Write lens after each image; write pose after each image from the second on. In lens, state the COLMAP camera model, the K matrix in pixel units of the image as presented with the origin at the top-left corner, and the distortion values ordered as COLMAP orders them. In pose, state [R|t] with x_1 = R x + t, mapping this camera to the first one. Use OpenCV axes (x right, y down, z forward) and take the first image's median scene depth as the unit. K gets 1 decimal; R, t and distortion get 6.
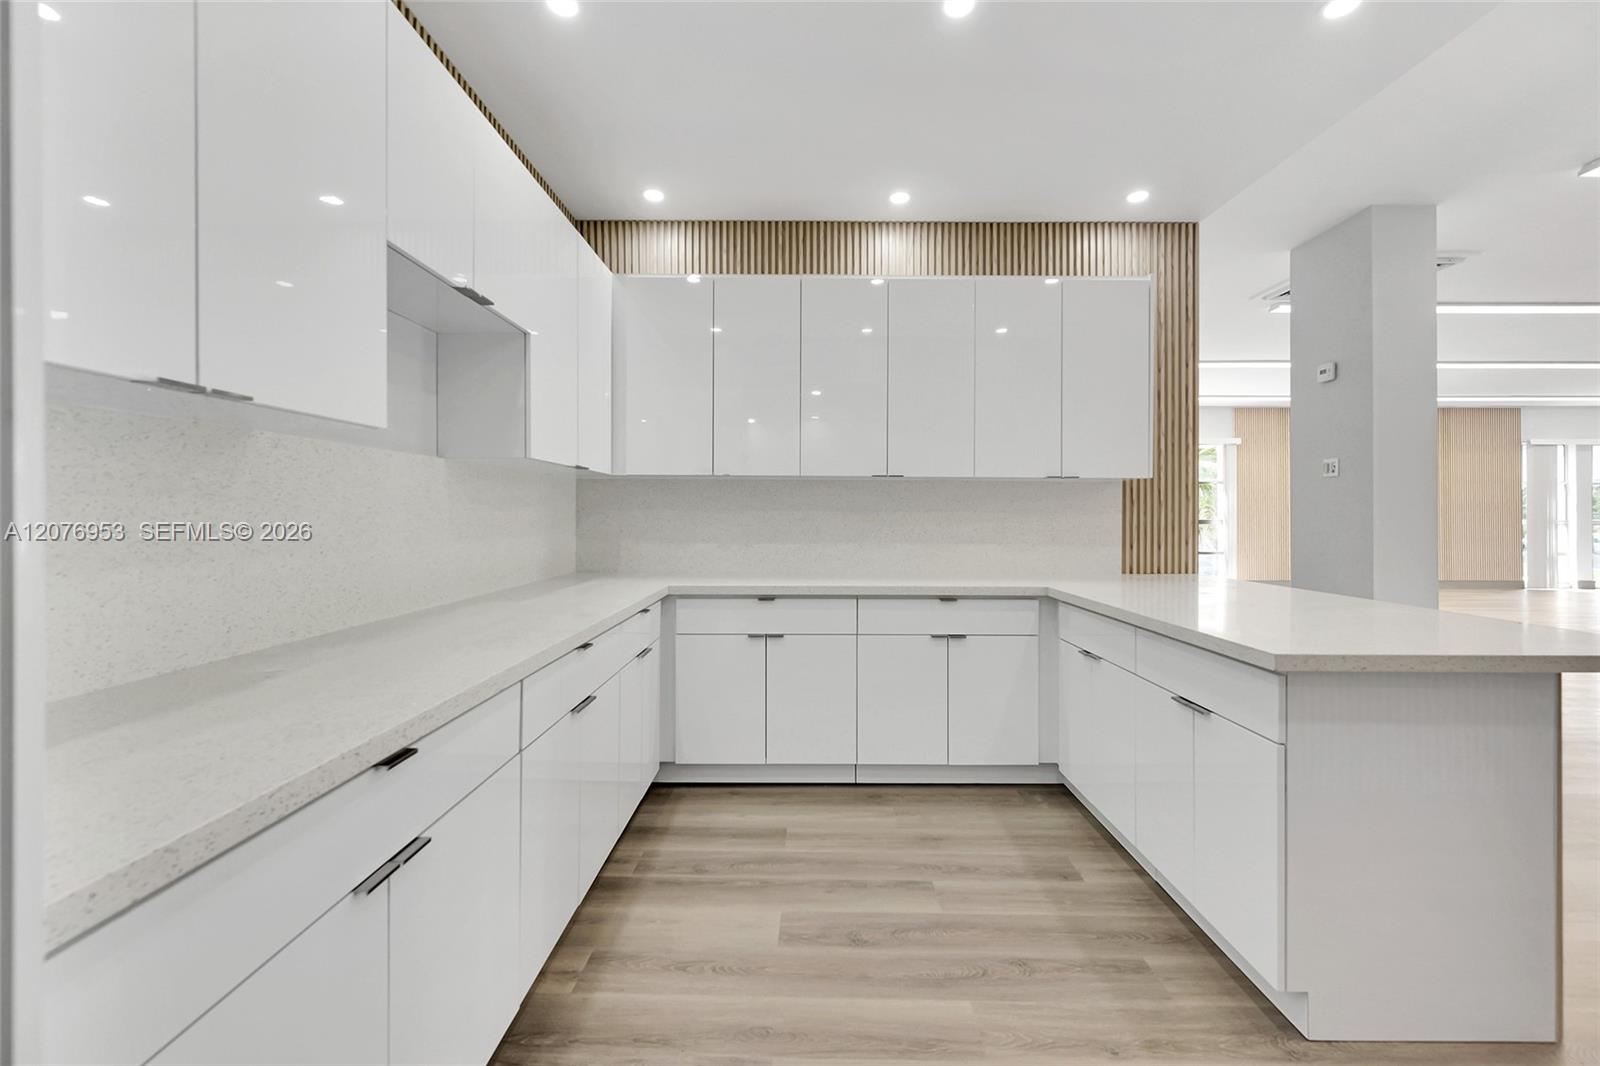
lens RADIAL K [[647.2, 0, 803.7], [0, 647.2, 519.9], [0, 0, 1]] dist [-0.000126, -0.000074]
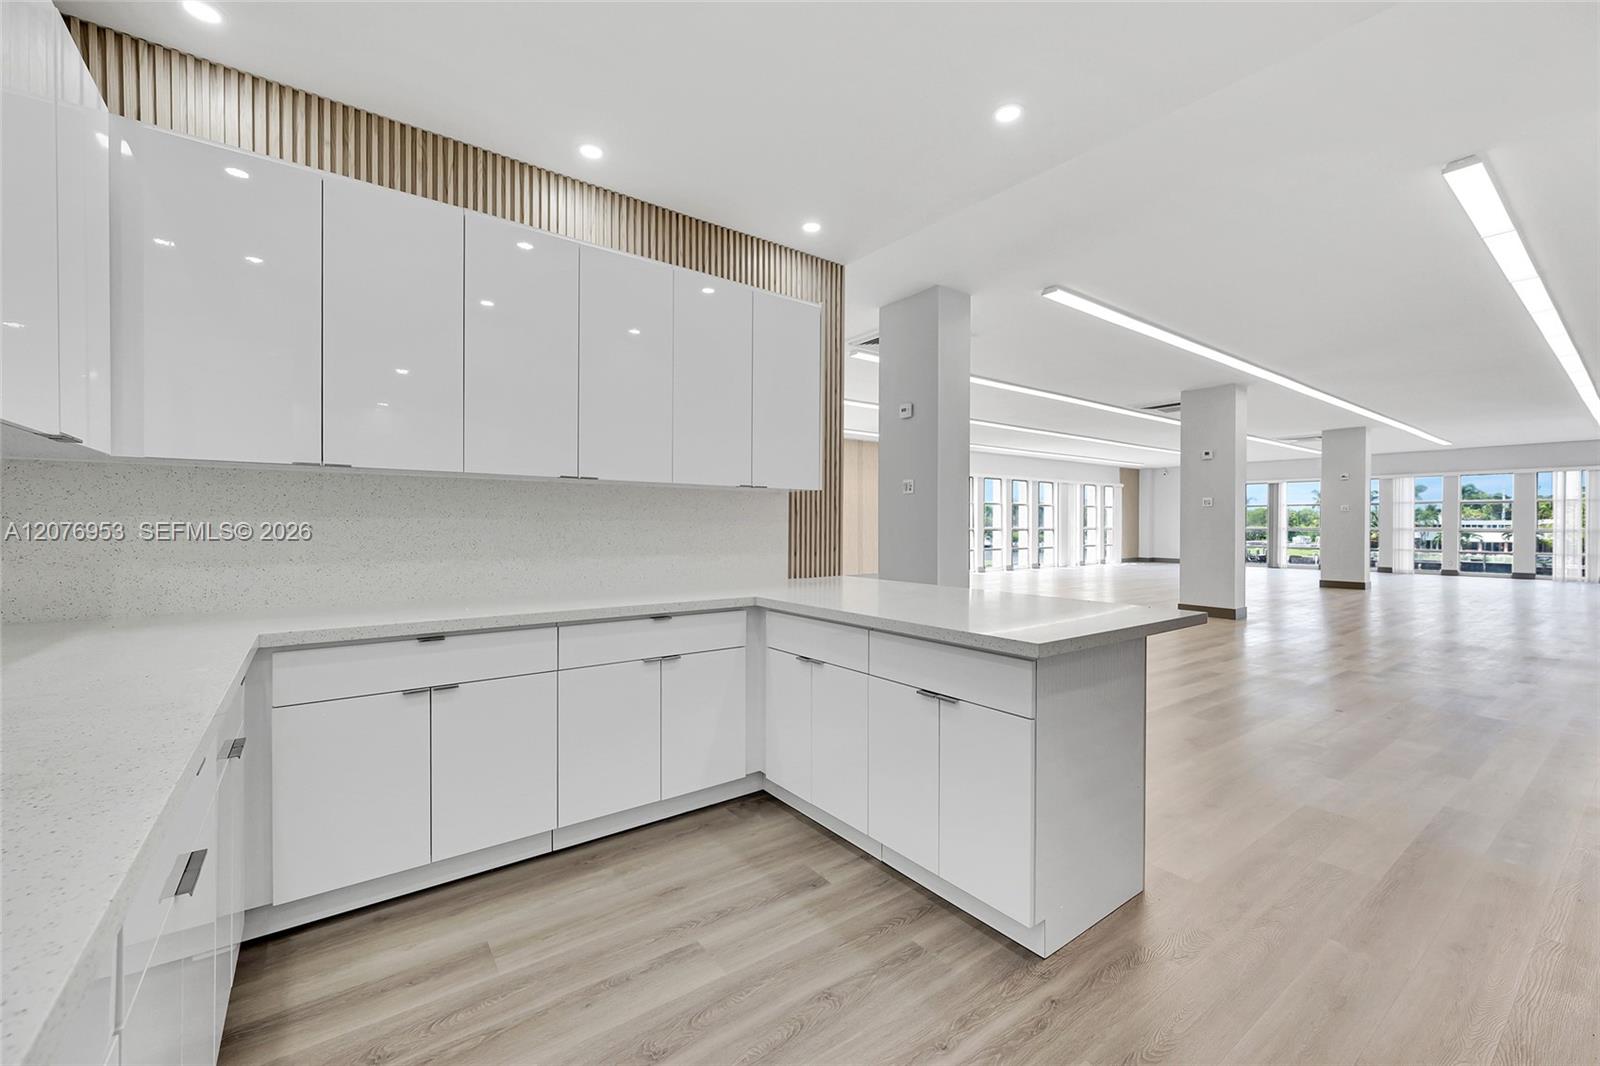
lens RADIAL K [[647.2, 0, 798.7], [0, 647.2, 533.1], [0, 0, 1]] dist [-0.000126, -0.000074]
pose [[0.799830, -0.007967, 0.600174, -0.163563], [0.002927, 0.999952, 0.009374, -0.002914], [-0.600220, -0.005741, 0.799814, 0.165543]]
